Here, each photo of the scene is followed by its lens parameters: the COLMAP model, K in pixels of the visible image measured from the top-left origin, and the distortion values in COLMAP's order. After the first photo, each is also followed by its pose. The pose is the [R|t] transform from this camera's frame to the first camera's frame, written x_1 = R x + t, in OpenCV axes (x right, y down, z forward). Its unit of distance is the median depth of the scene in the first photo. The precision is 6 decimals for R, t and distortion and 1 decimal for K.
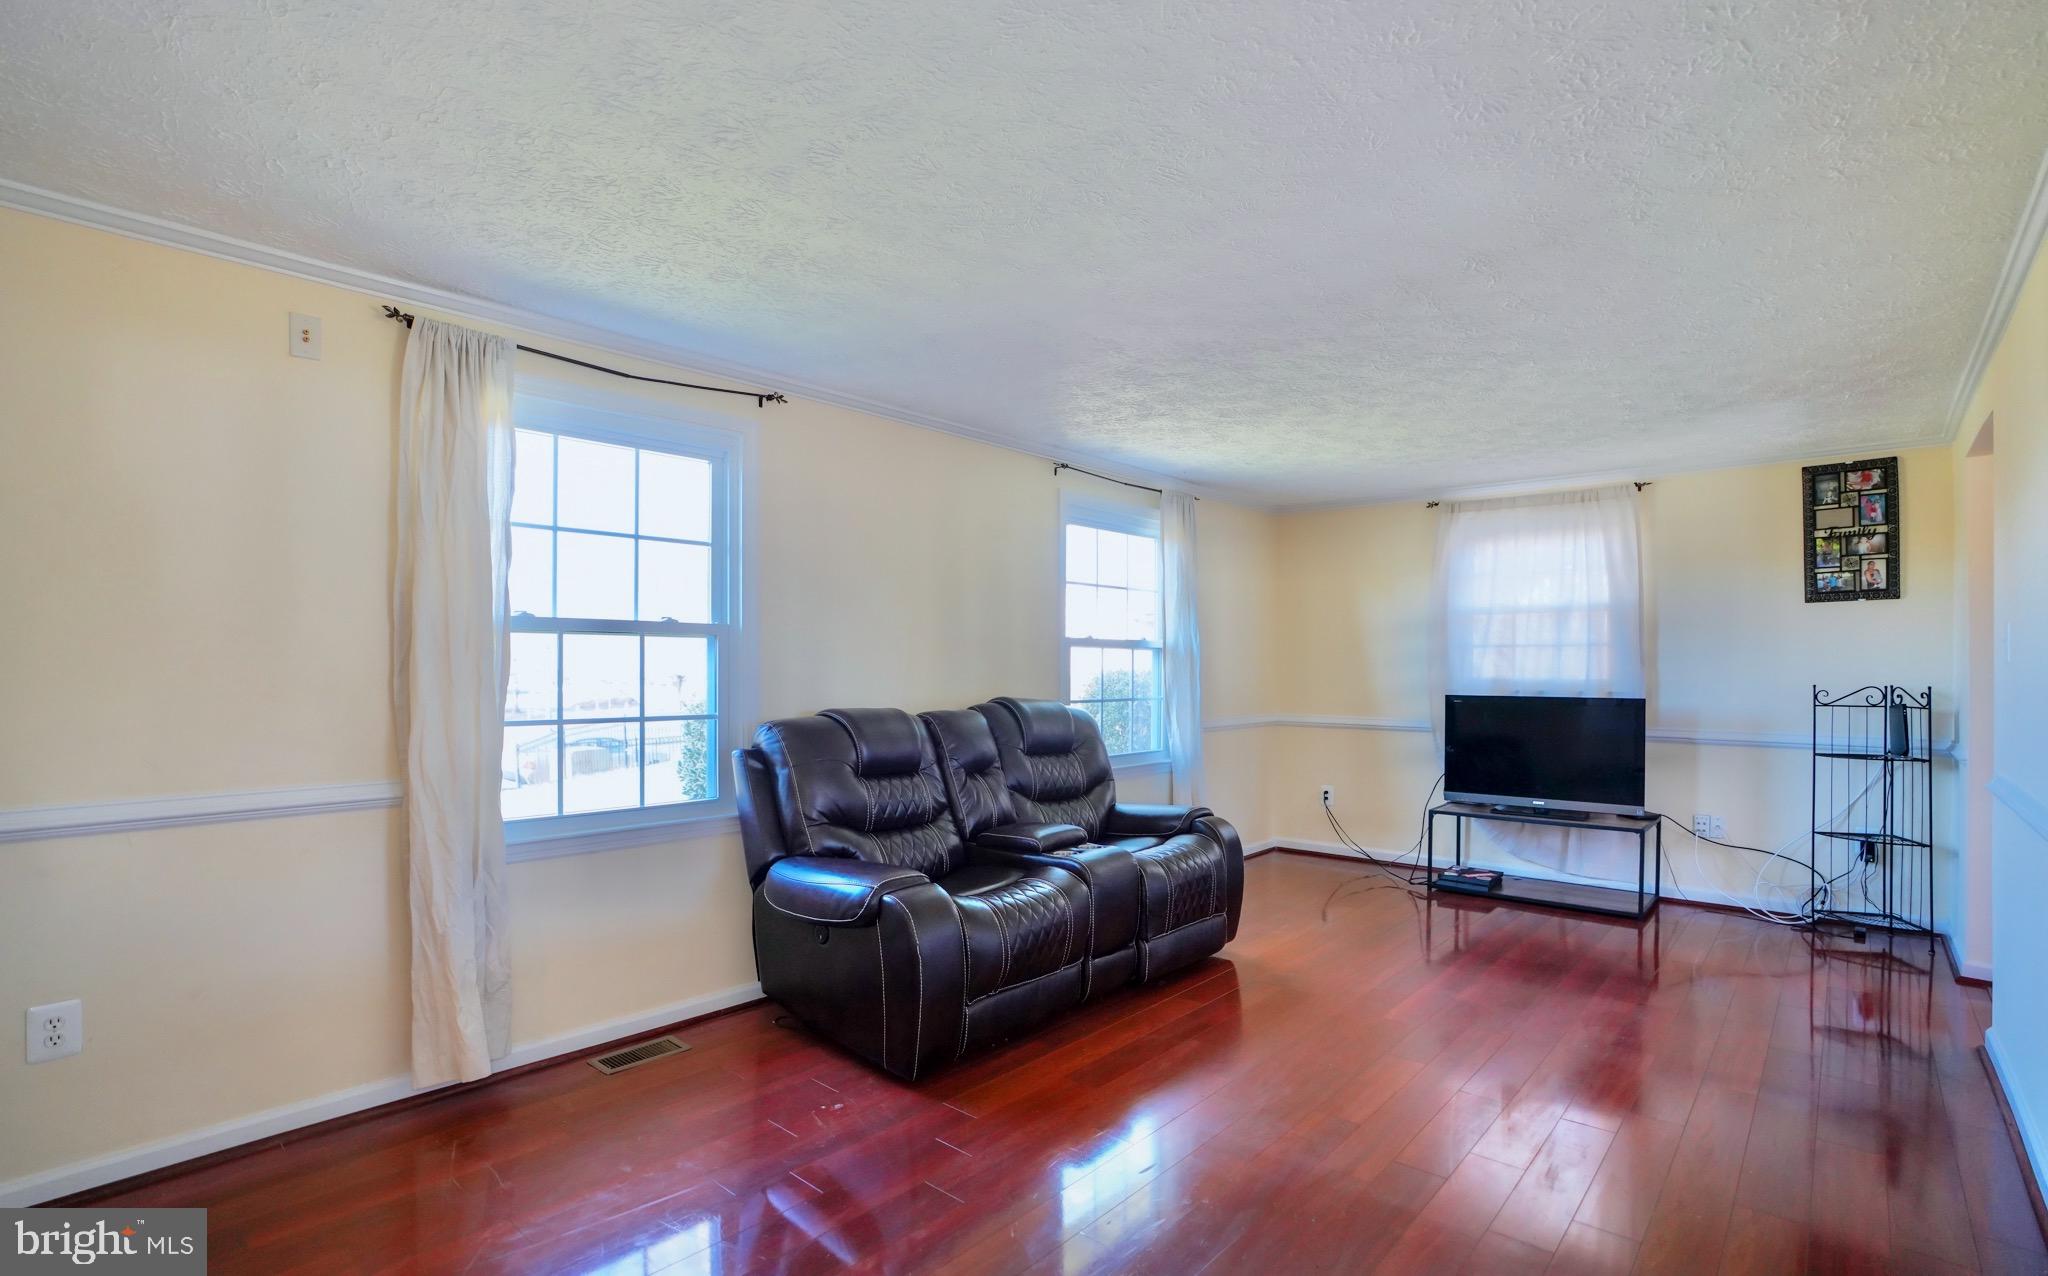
lens RADIAL K [[939.9, 0, 1022.5], [0, 939.9, 666.0], [0, 0, 1]] dist [-0.029075, 0.000148]
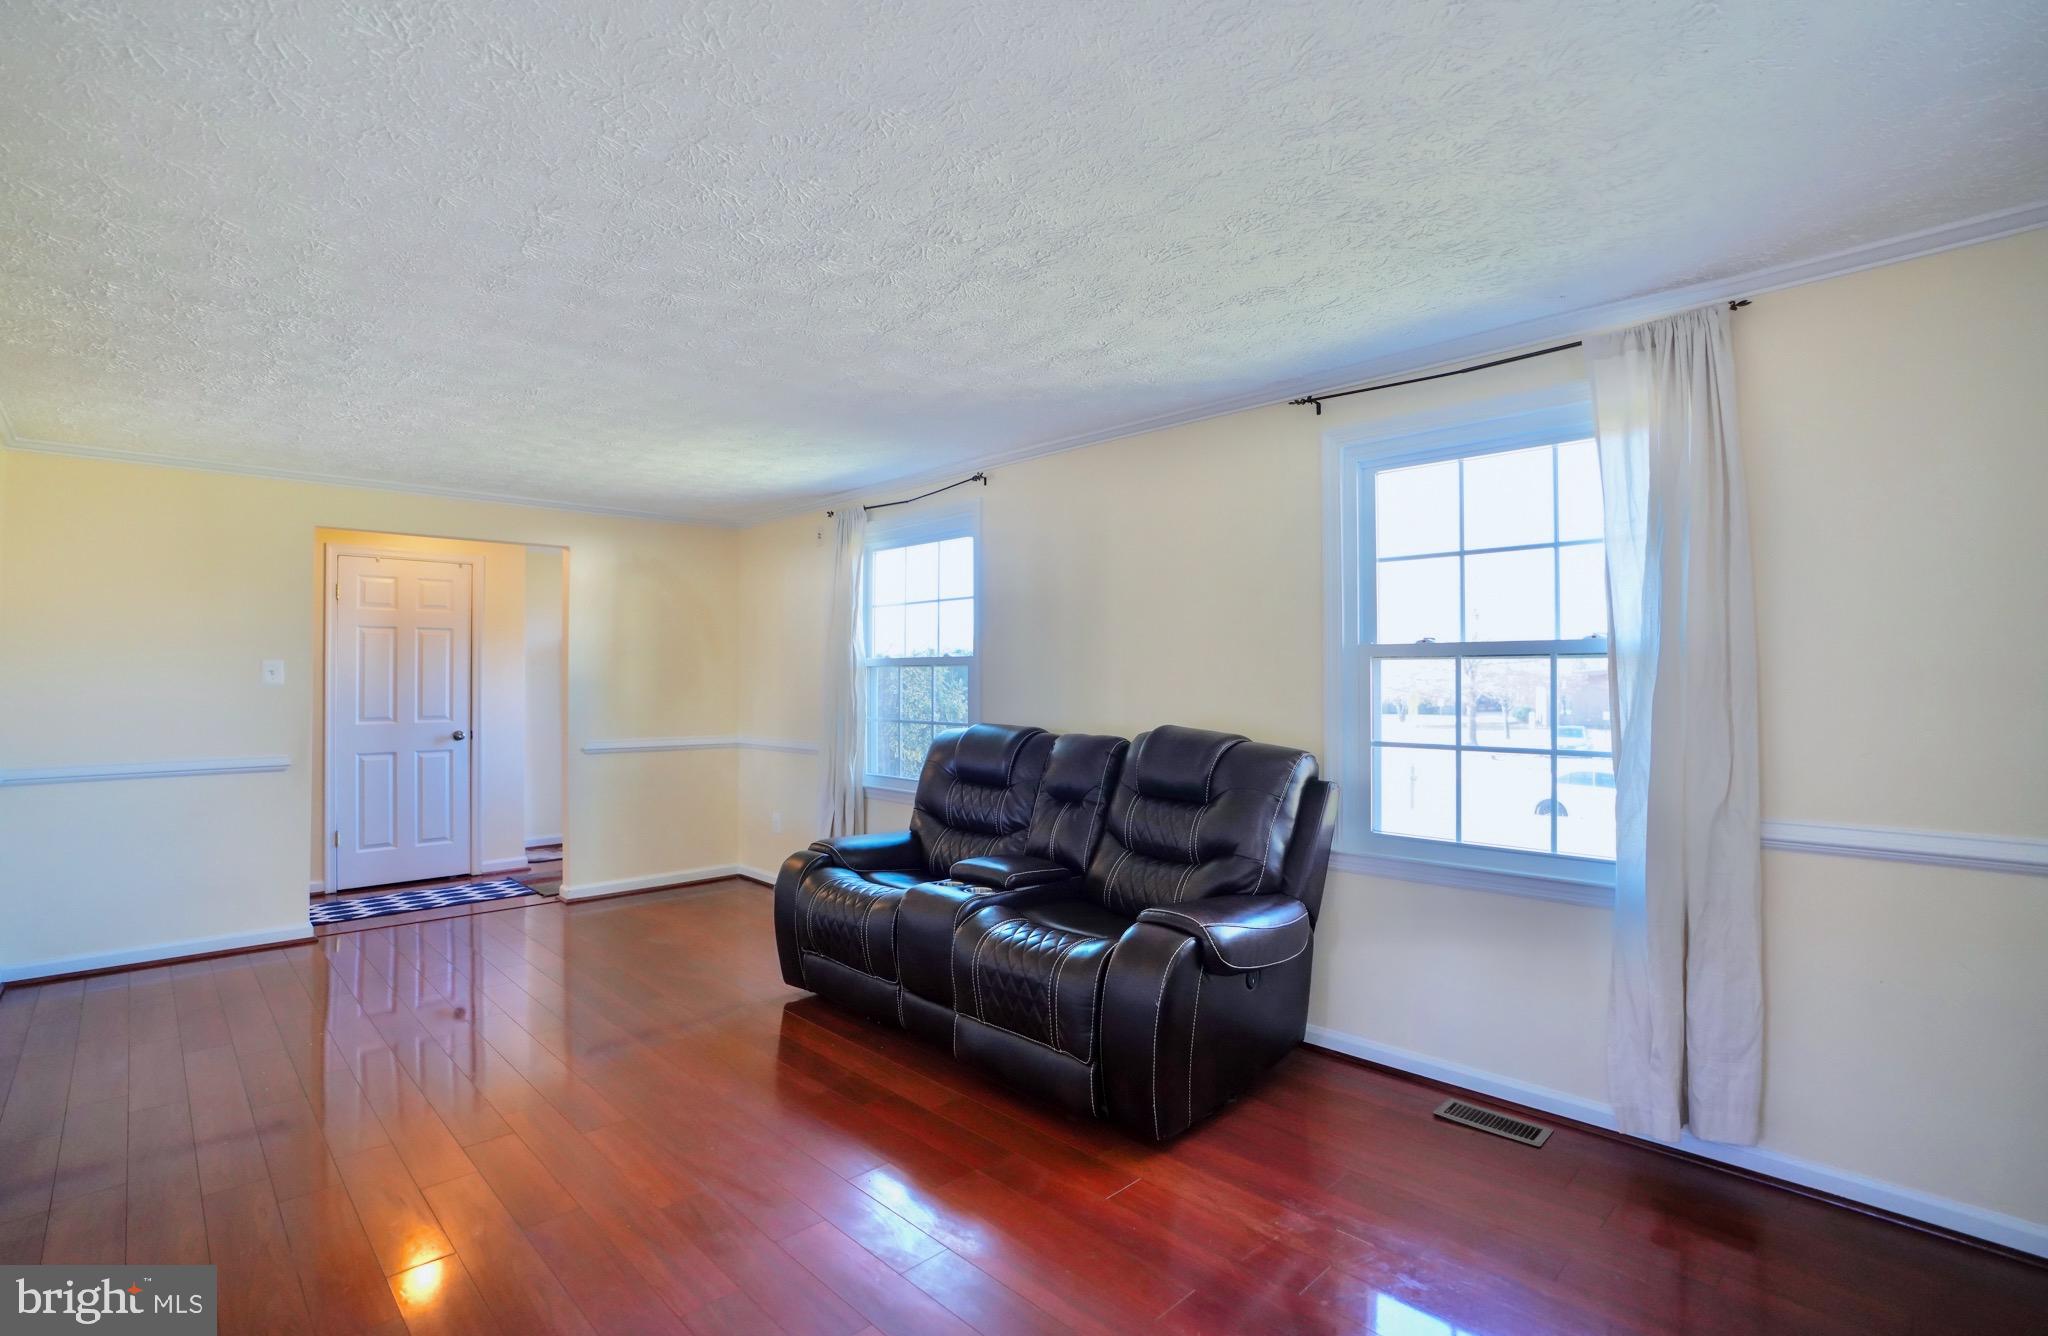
lens RADIAL K [[959.9, 0, 1008.2], [0, 959.9, 661.9], [0, 0, 1]] dist [-0.080730, 0.037255]
pose [[-0.070114, -0.029172, -0.997112, 0.713749], [-0.006729, 0.999563, -0.028770, 0.000902], [0.997516, 0.004692, -0.070280, 0.792928]]
